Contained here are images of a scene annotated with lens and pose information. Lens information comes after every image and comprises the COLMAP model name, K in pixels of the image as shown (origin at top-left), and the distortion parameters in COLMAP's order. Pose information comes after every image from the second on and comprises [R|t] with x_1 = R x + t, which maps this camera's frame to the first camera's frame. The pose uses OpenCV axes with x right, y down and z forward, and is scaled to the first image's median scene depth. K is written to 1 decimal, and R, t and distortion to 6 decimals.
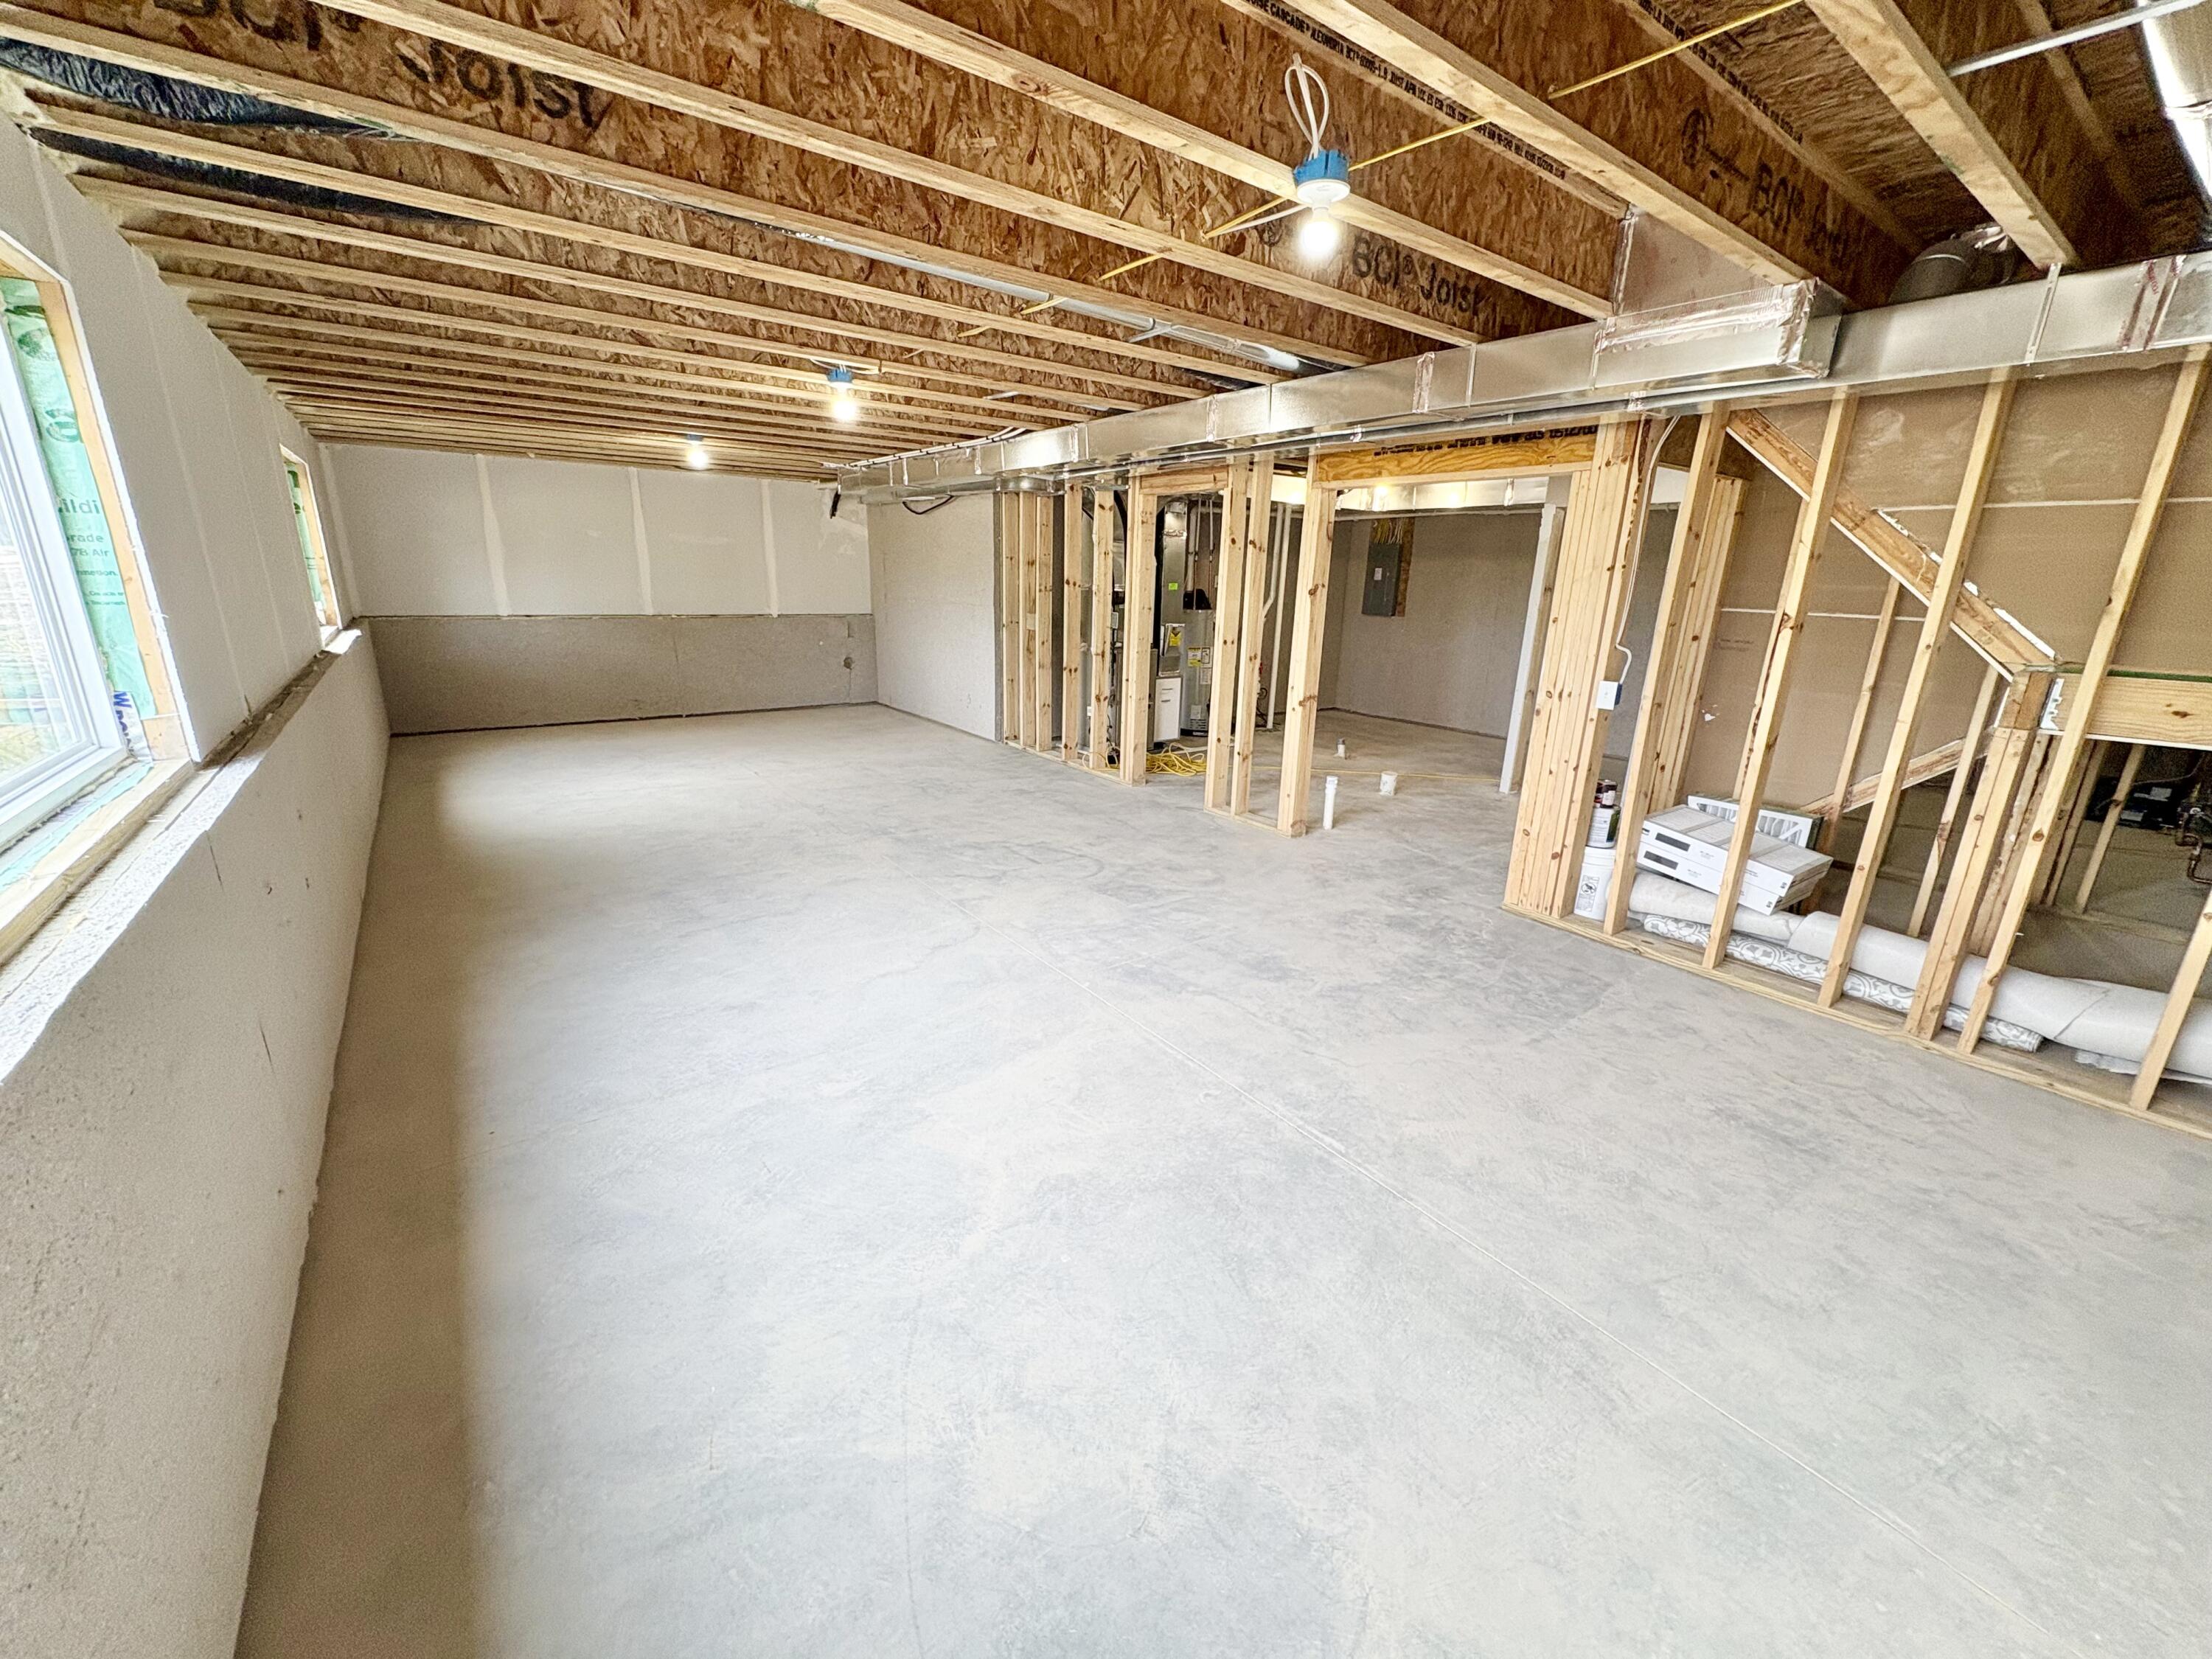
lens RADIAL K [[877.6, 0, 1105.2], [0, 877.6, 825.9], [0, 0, 1]] dist [0.002117, 0.000149]
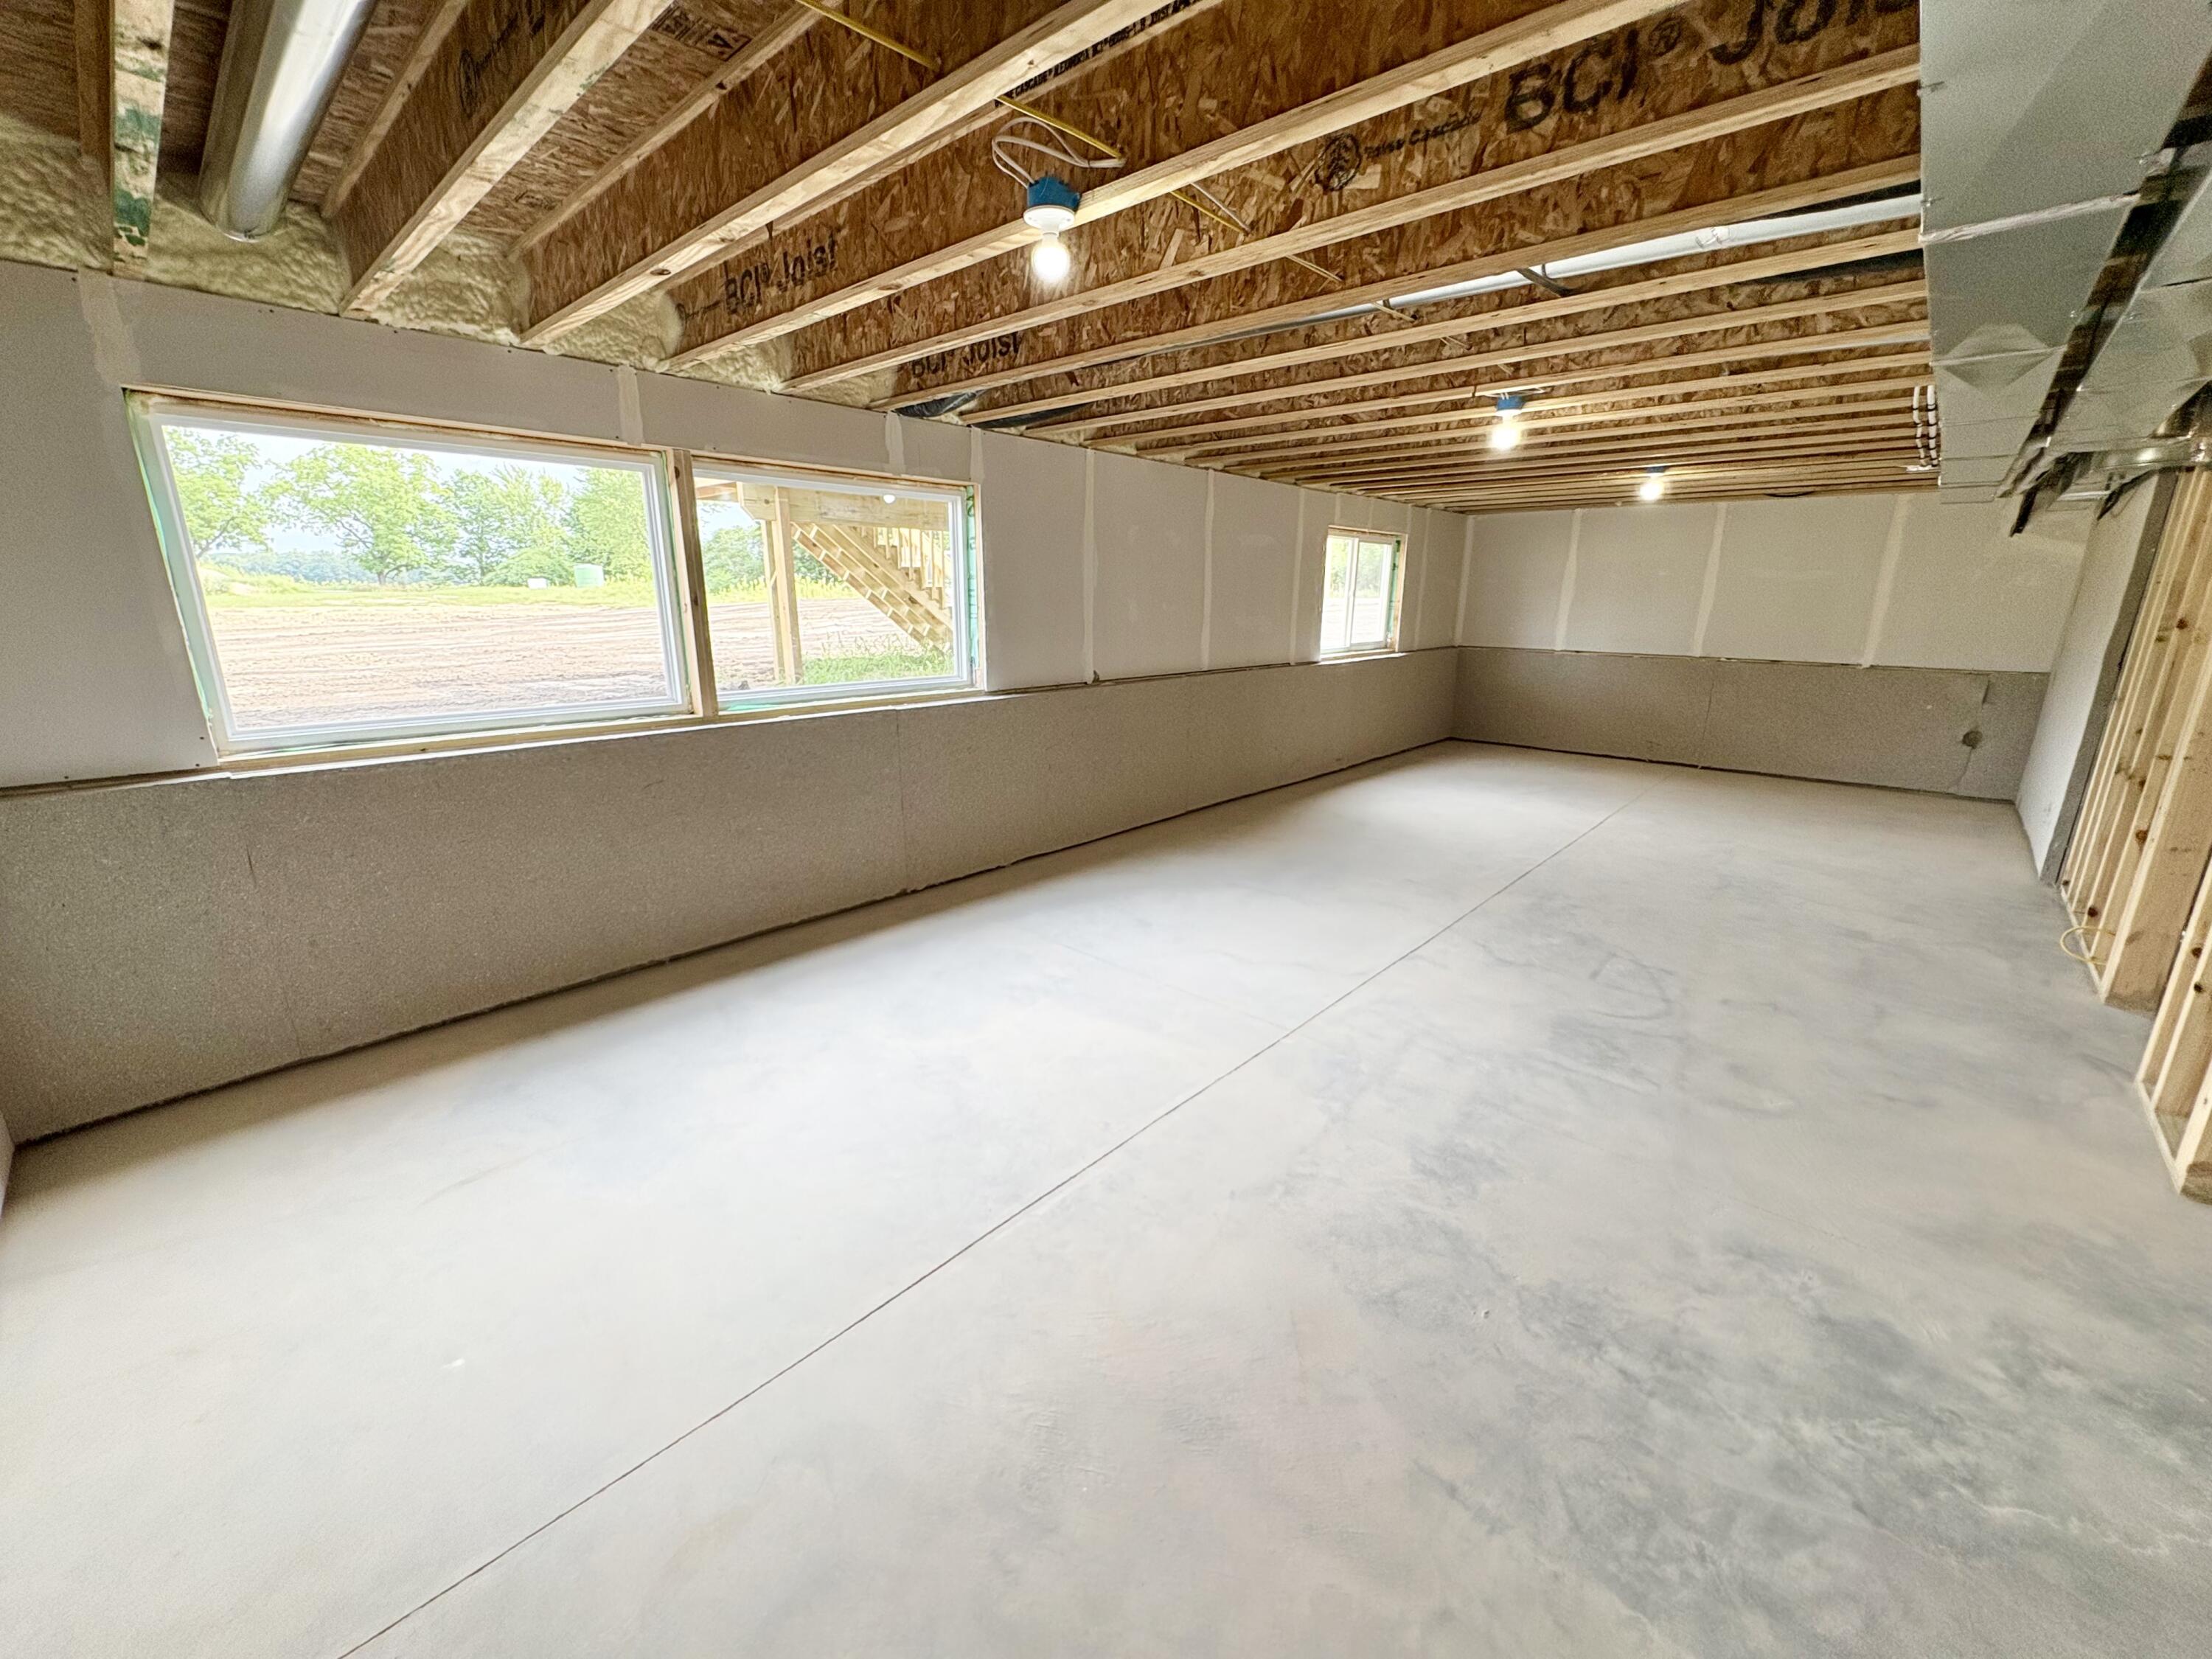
lens RADIAL K [[877.6, 0, 1101.2], [0, 877.6, 822.8], [0, 0, 1]] dist [0.002117, 0.000149]
pose [[0.191226, 0.225132, -0.955379, 0.626296], [-0.276690, 0.946232, 0.167595, -0.110726], [0.941741, 0.232295, 0.243236, 0.438530]]
